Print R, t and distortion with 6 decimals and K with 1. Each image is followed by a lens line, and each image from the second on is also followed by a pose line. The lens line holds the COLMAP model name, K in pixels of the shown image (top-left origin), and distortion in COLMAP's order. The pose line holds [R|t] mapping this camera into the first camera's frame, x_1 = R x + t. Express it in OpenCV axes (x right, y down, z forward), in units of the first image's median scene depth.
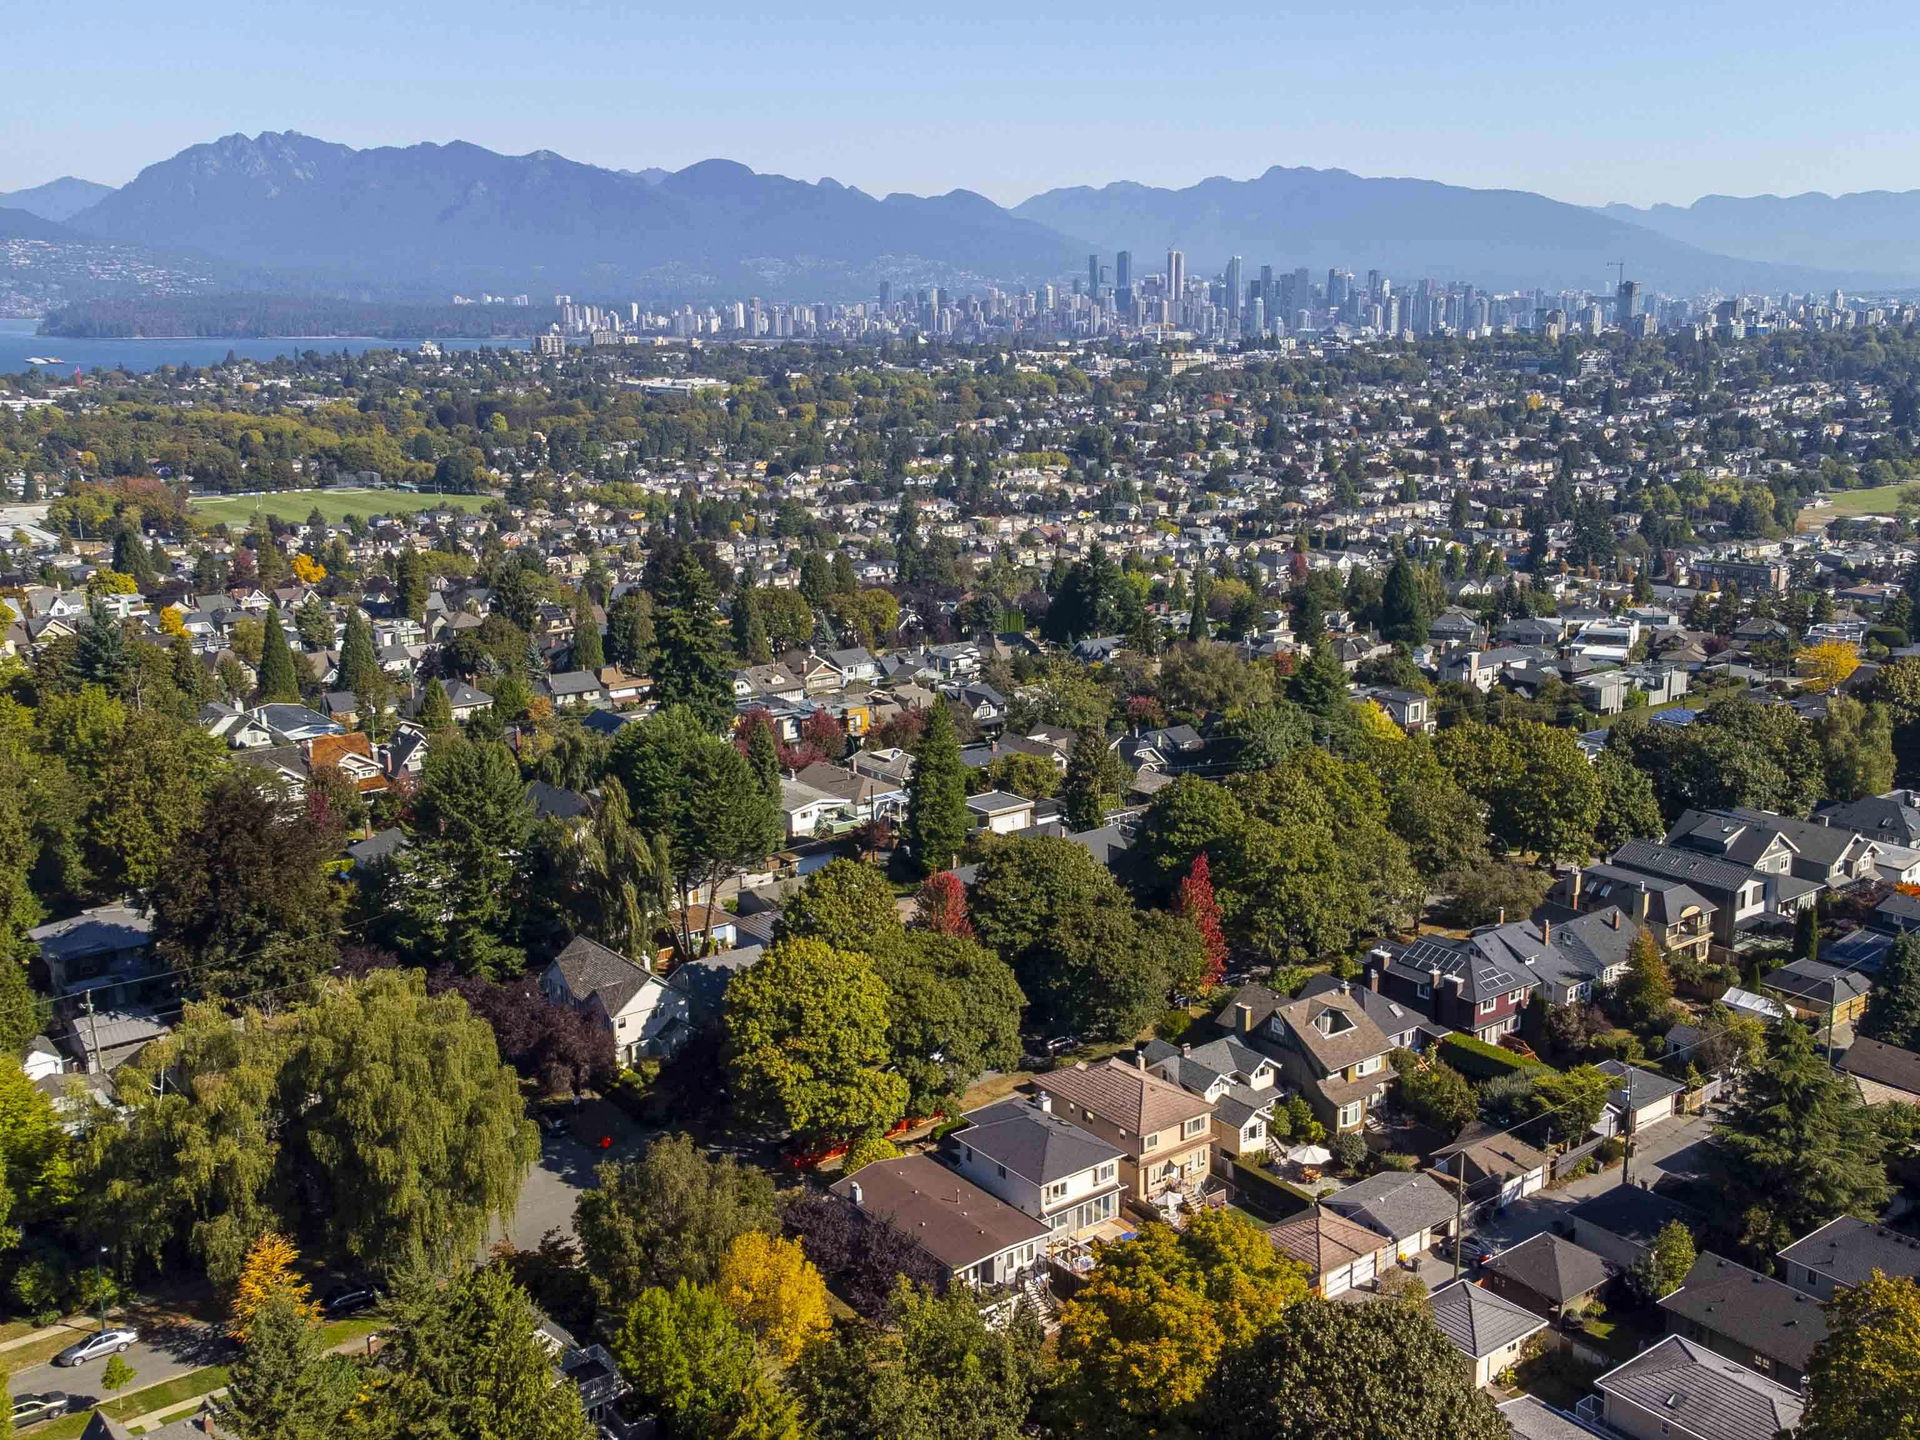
lens RADIAL K [[1891.7, 0, 1046.7], [0, 1891.7, 718.8], [0, 0, 1]] dist [0.083938, -0.183422]
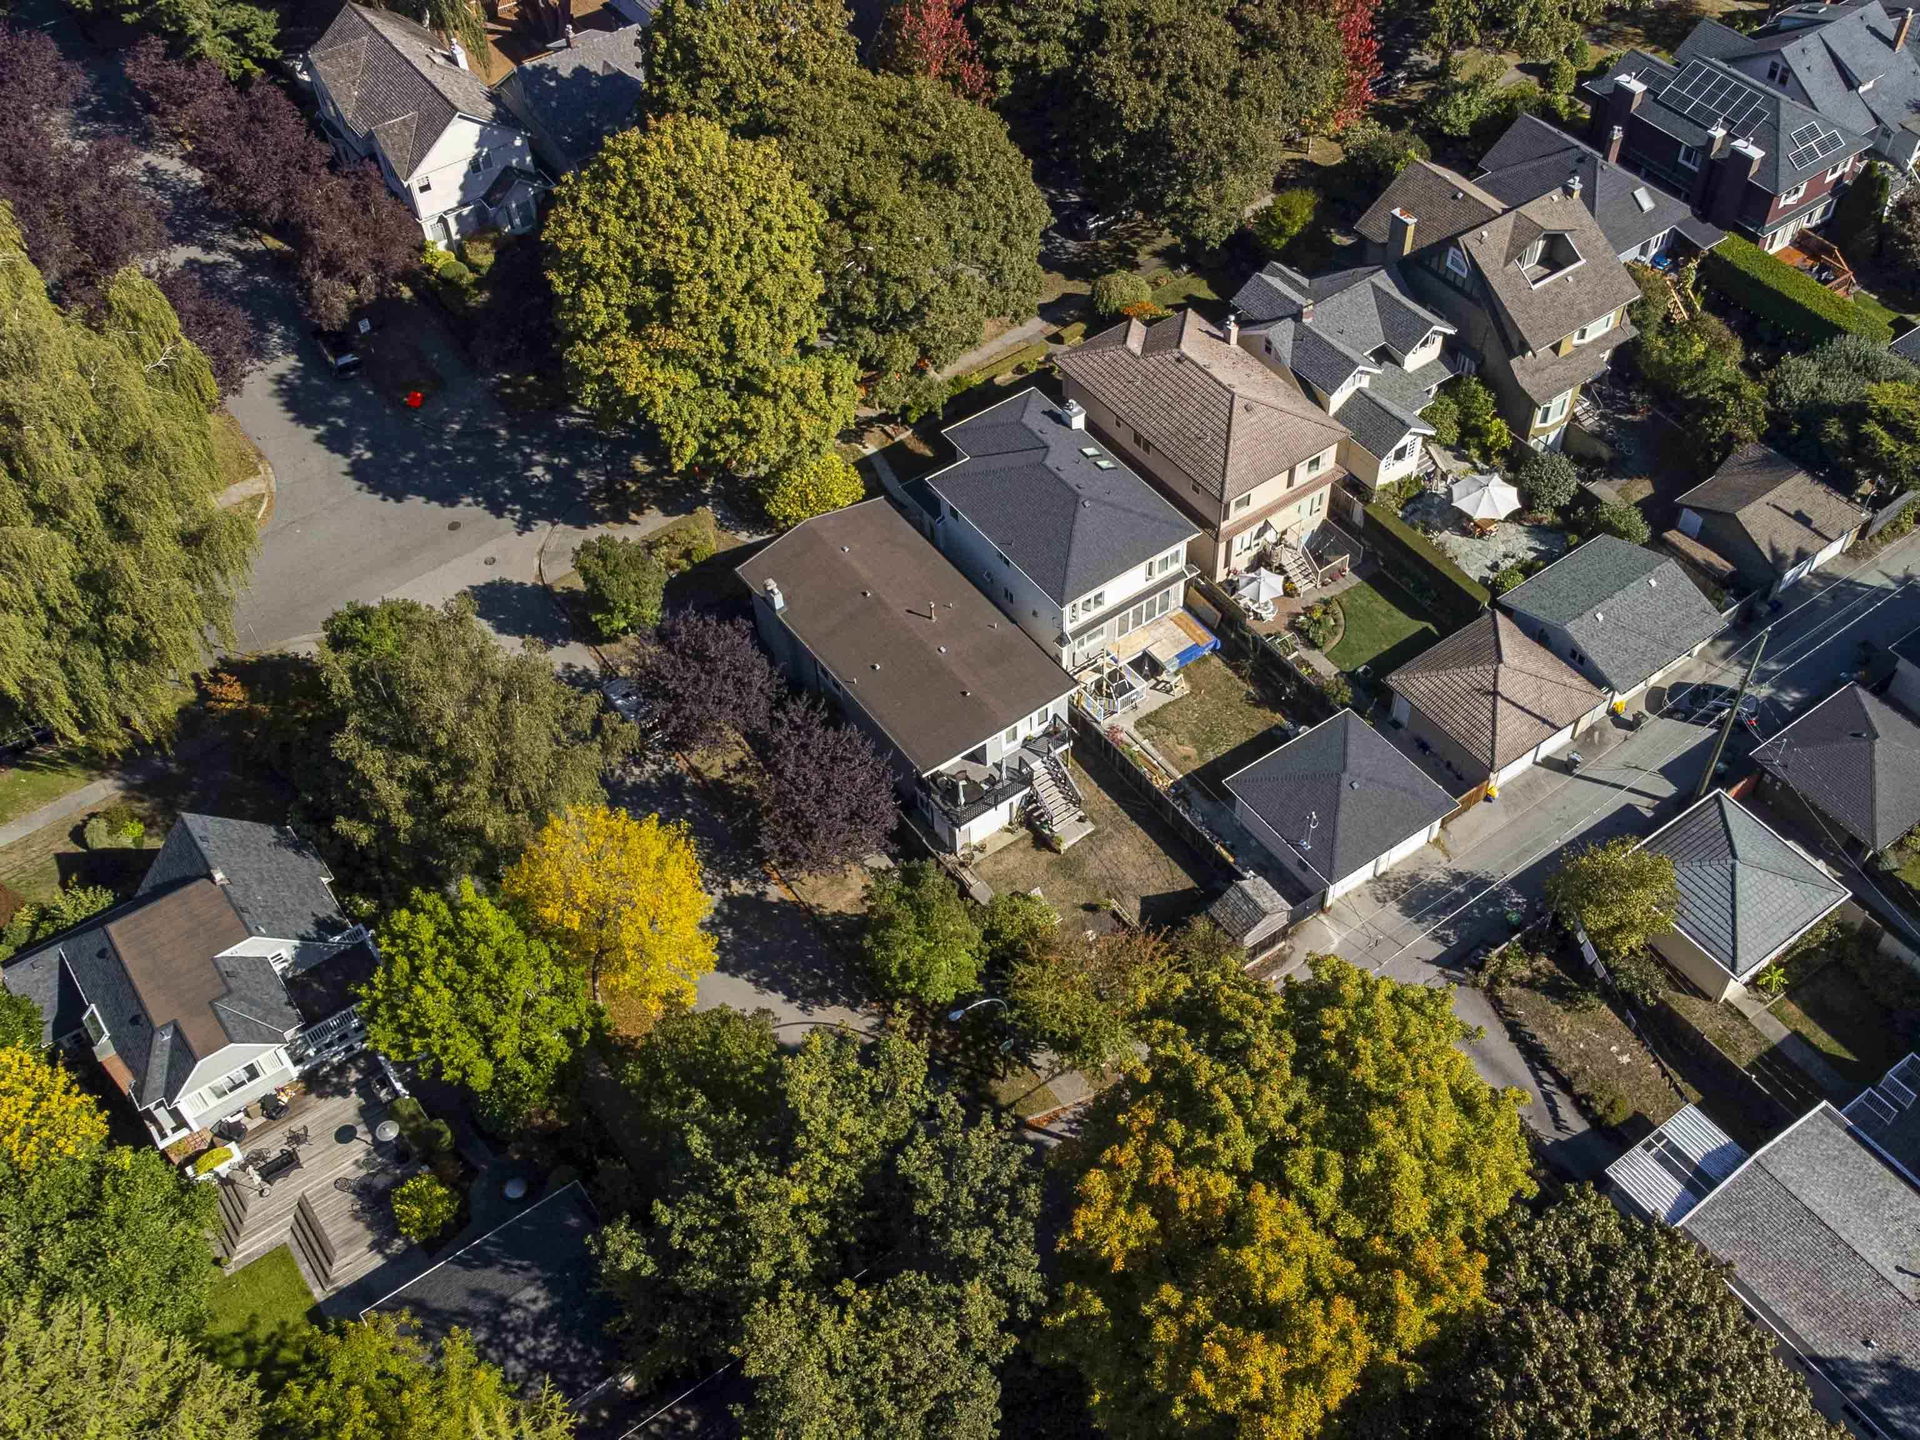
lens RADIAL K [[1891.7, 0, 1046.7], [0, 1891.7, 718.8], [0, 0, 1]] dist [0.083938, -0.183422]
pose [[0.999424, 0.027699, -0.019603, 0.004558], [-0.010714, 0.805698, 0.592229, -0.087344], [0.032198, -0.591678, 0.805531, 0.424325]]
